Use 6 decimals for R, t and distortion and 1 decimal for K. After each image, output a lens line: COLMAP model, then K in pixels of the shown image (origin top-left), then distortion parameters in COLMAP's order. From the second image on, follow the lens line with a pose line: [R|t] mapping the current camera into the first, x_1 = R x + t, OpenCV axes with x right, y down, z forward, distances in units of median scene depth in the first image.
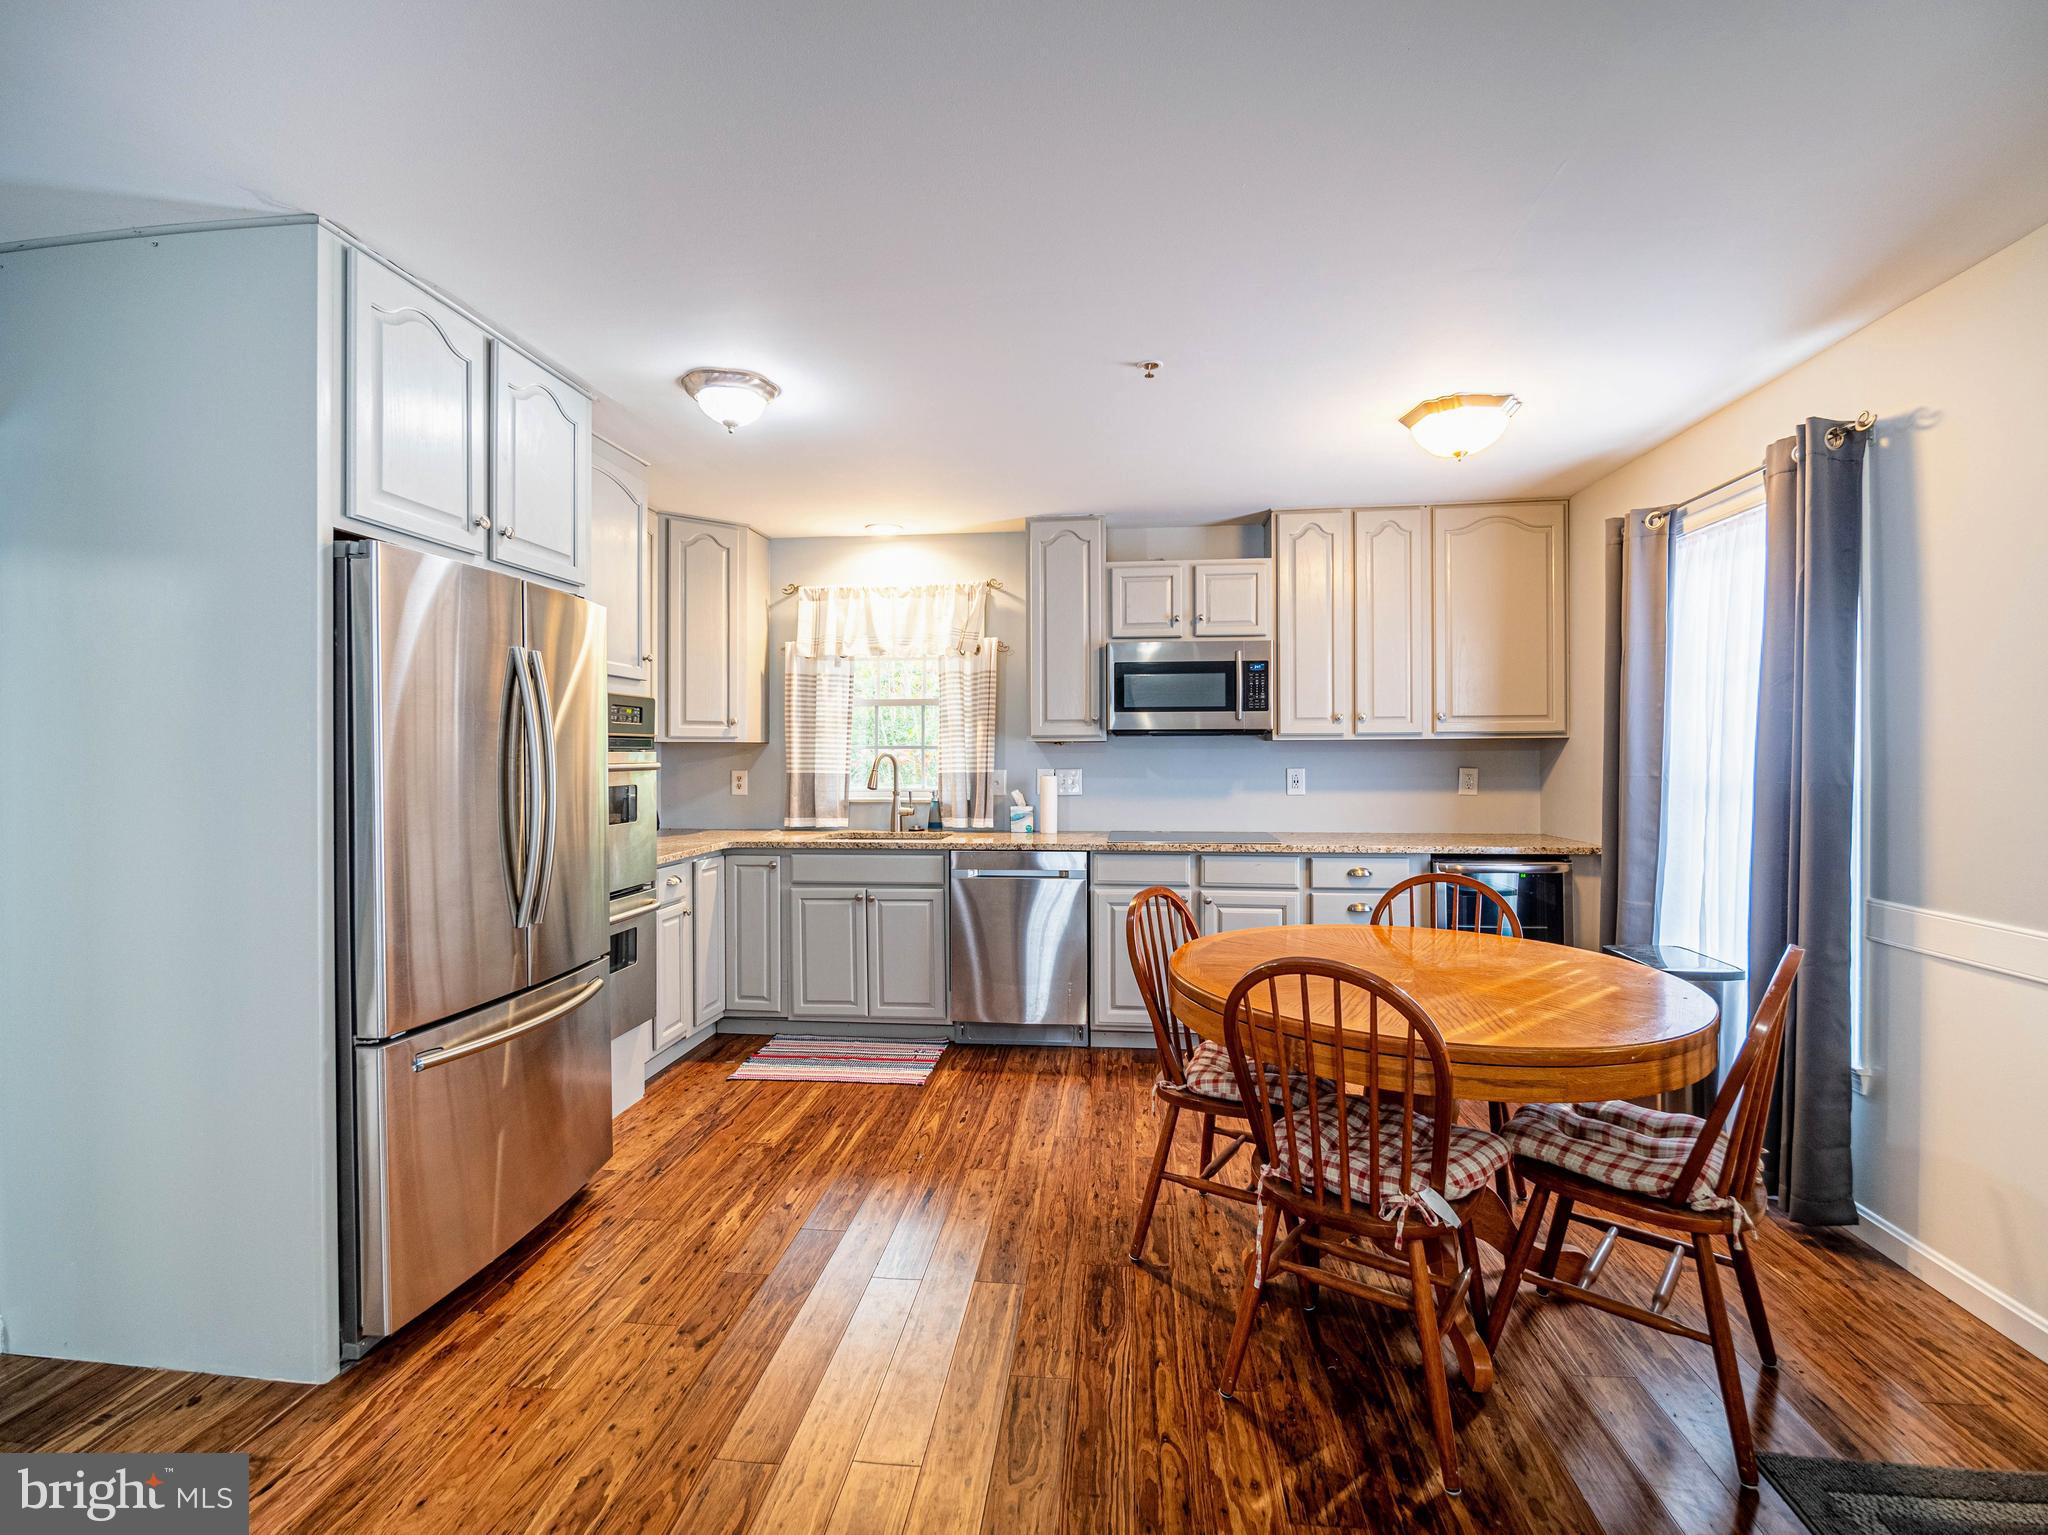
lens RADIAL K [[943.5, 0, 1015.9], [0, 943.5, 760.0], [0, 0, 1]] dist [-0.009873, -0.000873]
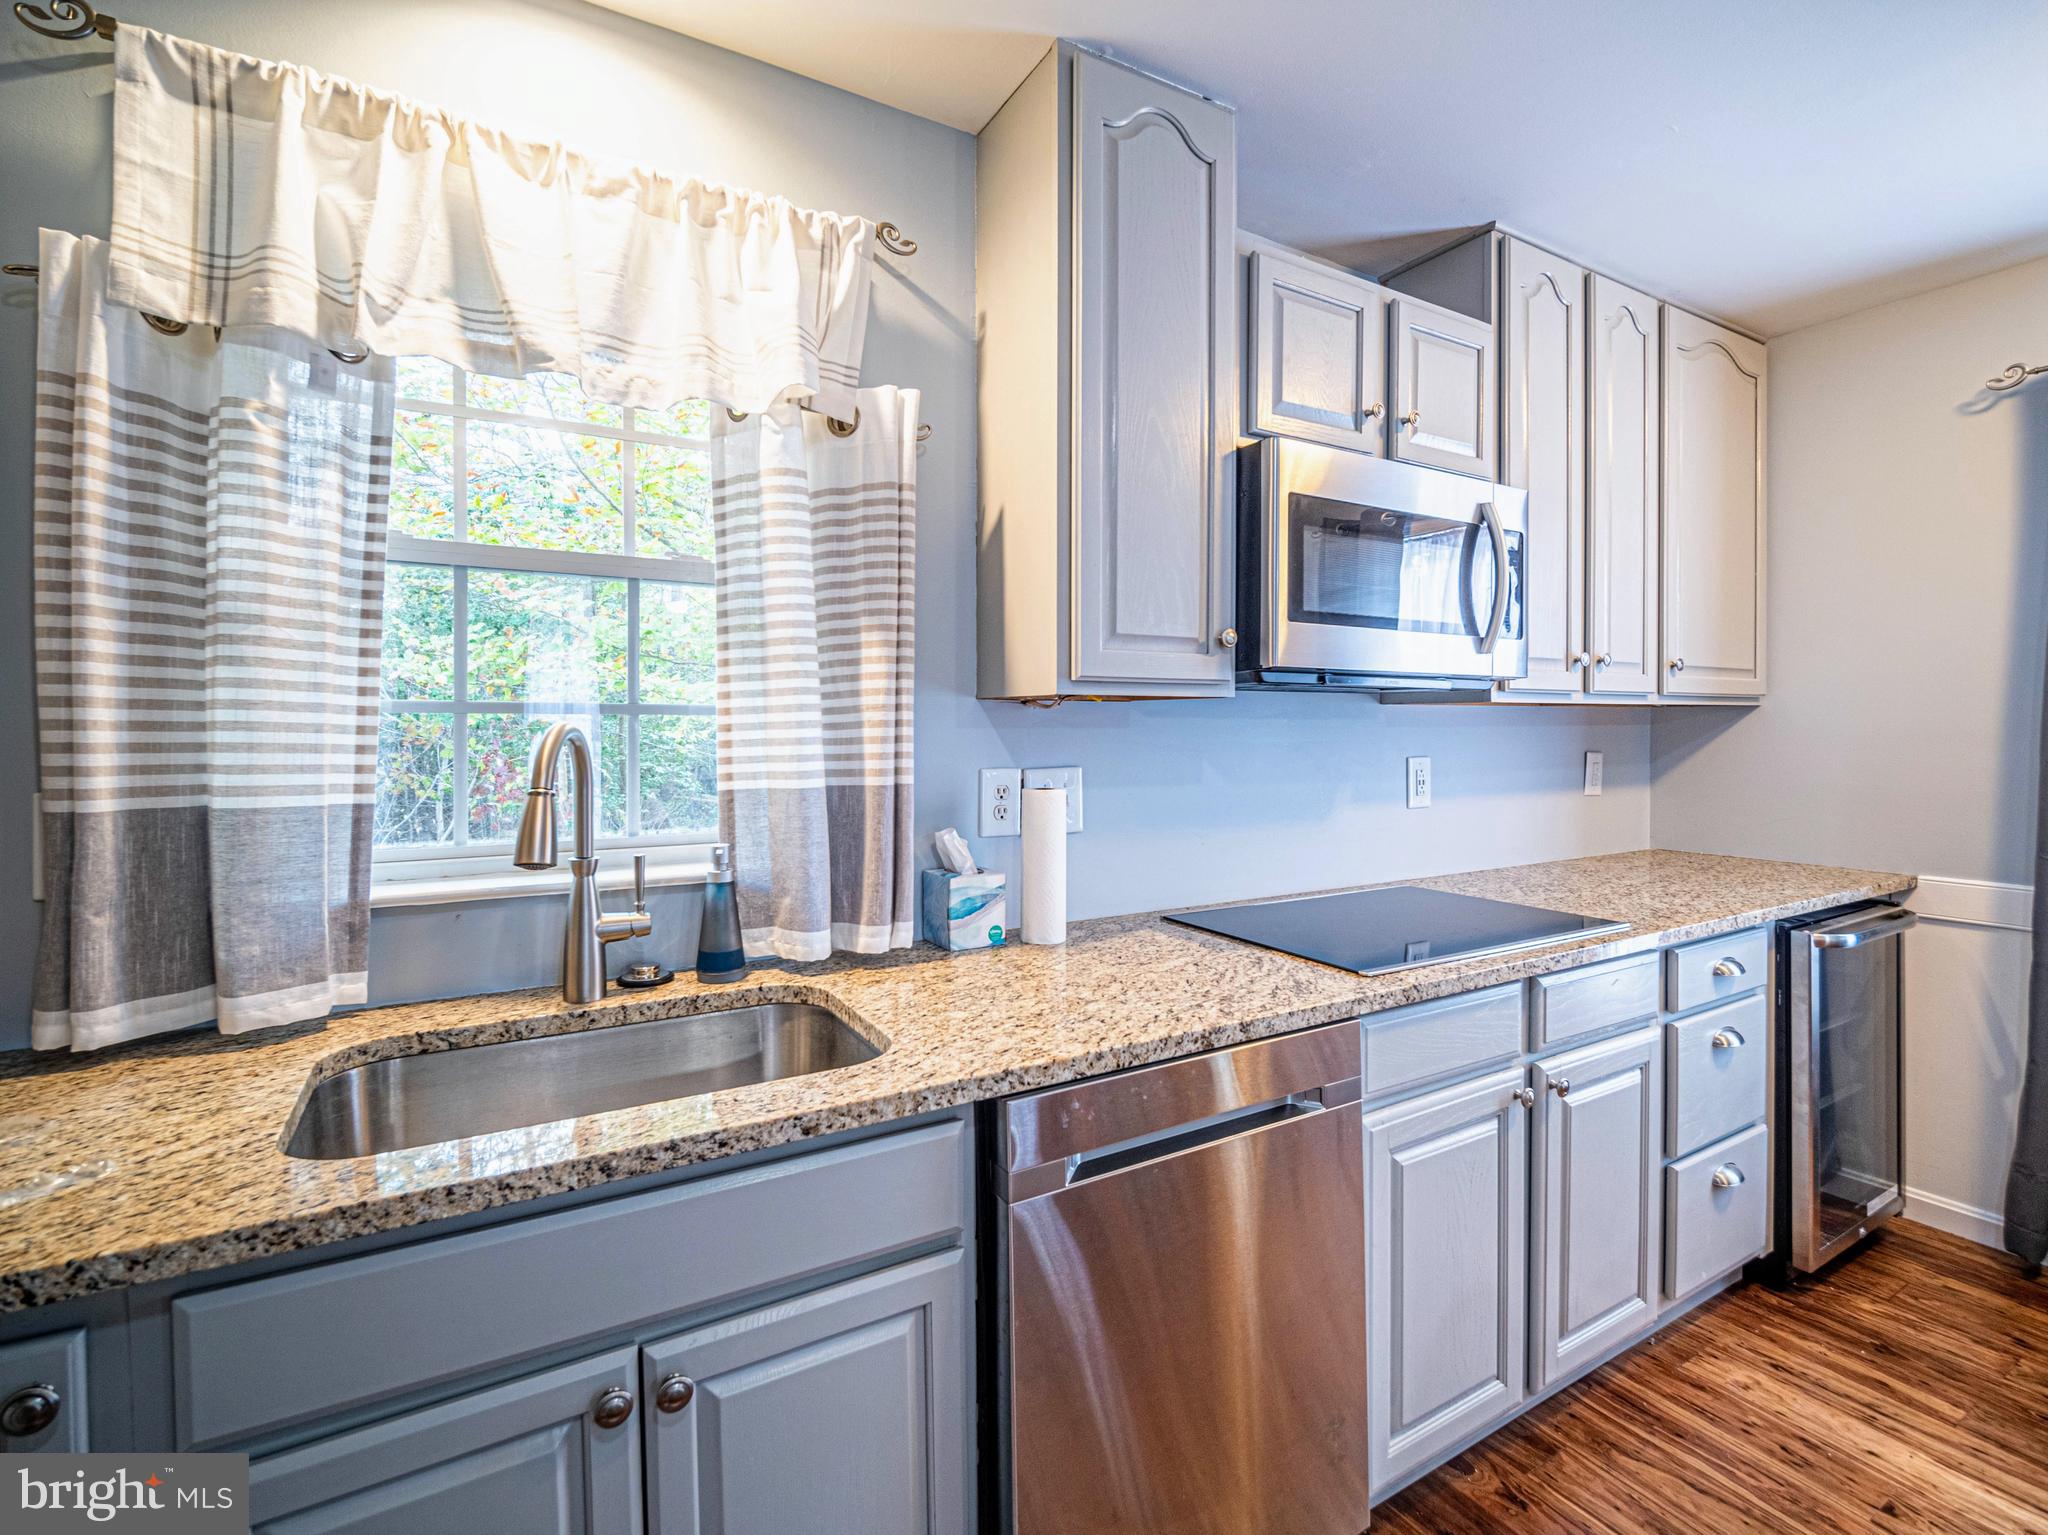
lens RADIAL K [[943.5, 0, 1015.2], [0, 943.5, 739.8], [0, 0, 1]] dist [-0.009873, -0.000873]
pose [[0.796257, -0.005650, 0.604933, -0.221139], [0.004071, 0.999984, 0.003980, -0.004421], [-0.604945, -0.000706, 0.796267, 0.780264]]
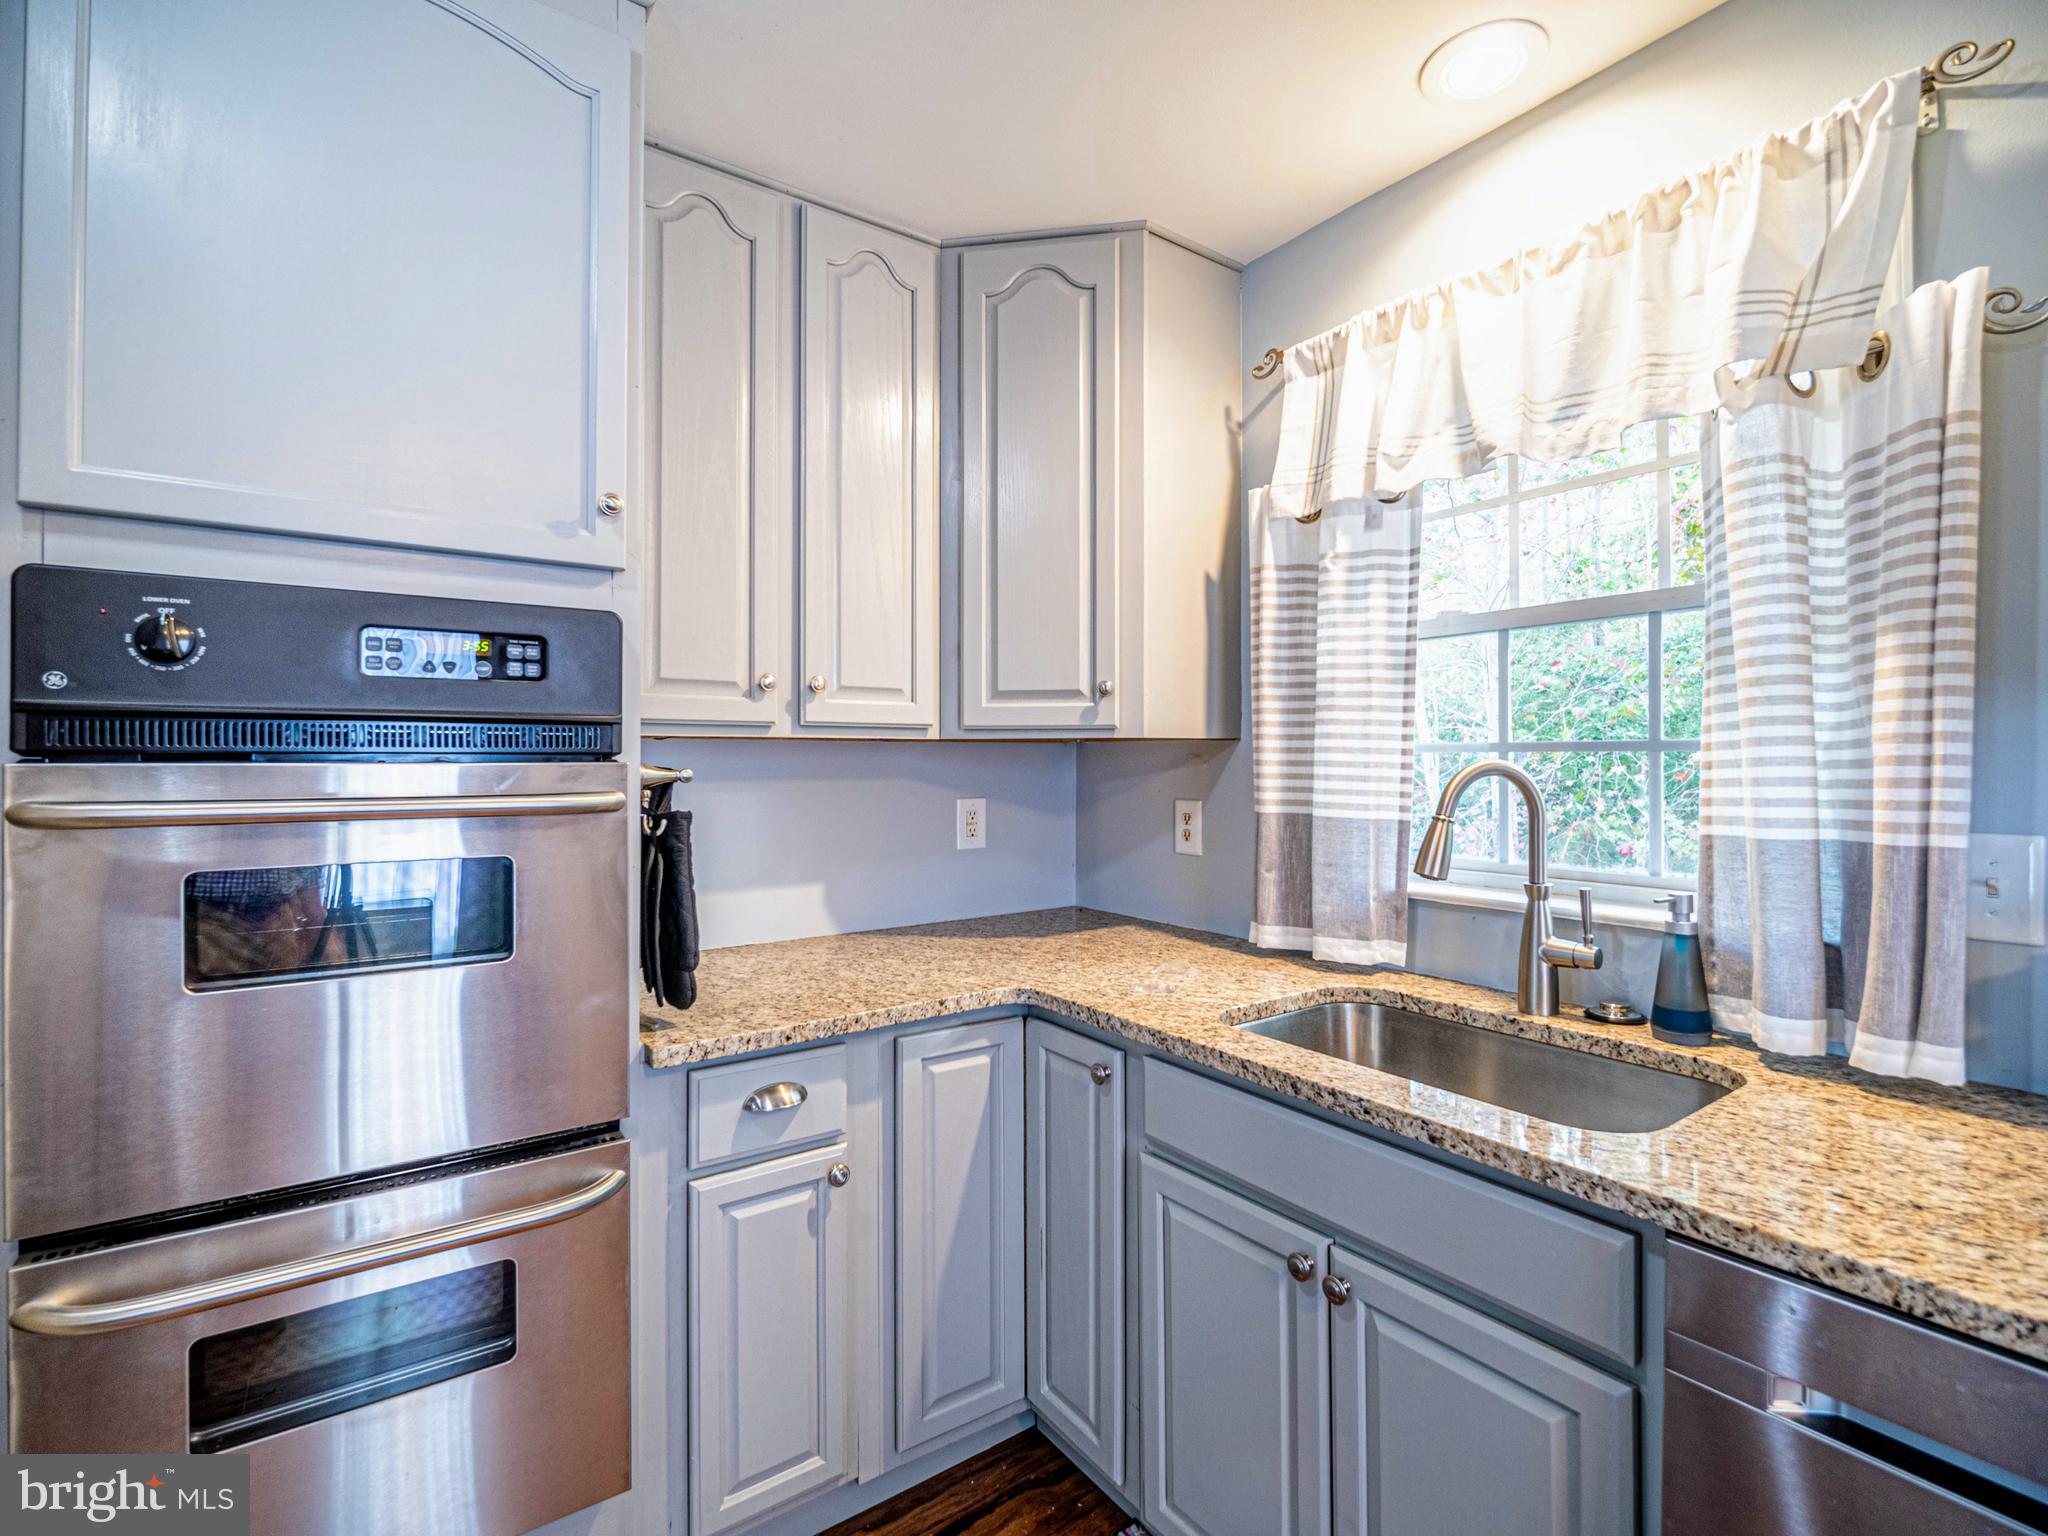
lens RADIAL K [[943.5, 0, 1020.0], [0, 943.5, 755.1], [0, 0, 1]] dist [-0.009873, -0.000873]
pose [[0.674201, -0.003470, -0.738540, -0.012093], [-0.006971, 0.999915, -0.011061, -0.006372], [0.738515, 0.012605, 0.674119, 0.743794]]
